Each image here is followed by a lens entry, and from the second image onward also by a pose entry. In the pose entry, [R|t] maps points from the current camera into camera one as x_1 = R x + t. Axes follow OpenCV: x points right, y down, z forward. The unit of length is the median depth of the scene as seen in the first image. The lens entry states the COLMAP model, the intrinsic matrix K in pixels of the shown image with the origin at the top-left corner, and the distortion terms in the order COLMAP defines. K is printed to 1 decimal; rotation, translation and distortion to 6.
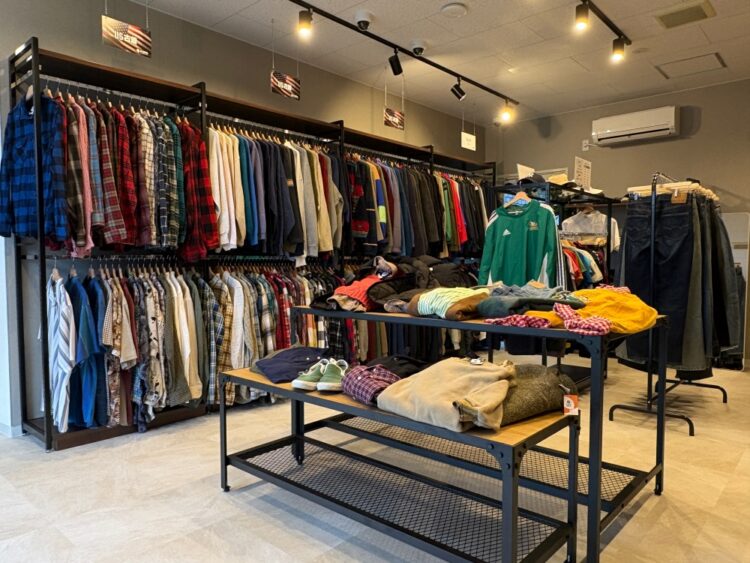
lens RADIAL K [[541.8, 0, 373.6], [0, 541.8, 287.9], [0, 0, 1]] dist [-0.005674, 0.002445]
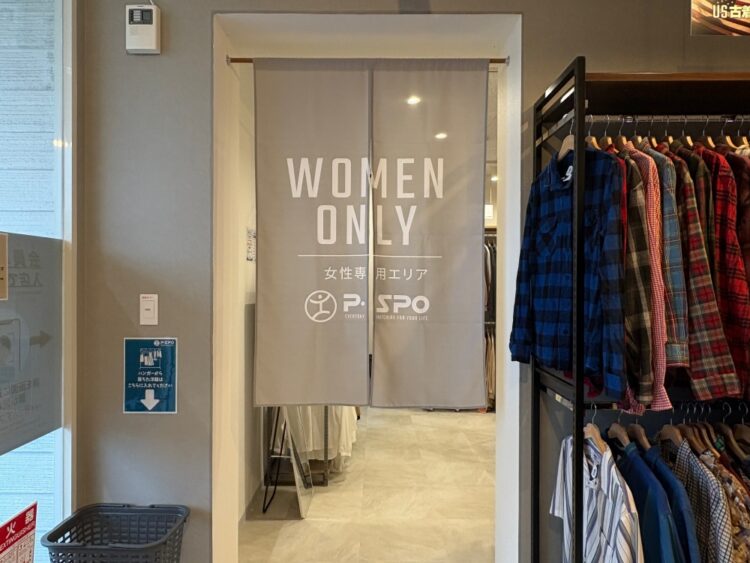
lens RADIAL K [[511.8, 0, 372.6], [0, 511.8, 280.1], [0, 0, 1]] dist [0.030701, 0.004240]
pose [[0.667706, 0.002209, -0.744422, -0.328373], [-0.044726, 0.998308, -0.037154, -0.168922], [0.743081, 0.058103, 0.666675, 0.424059]]
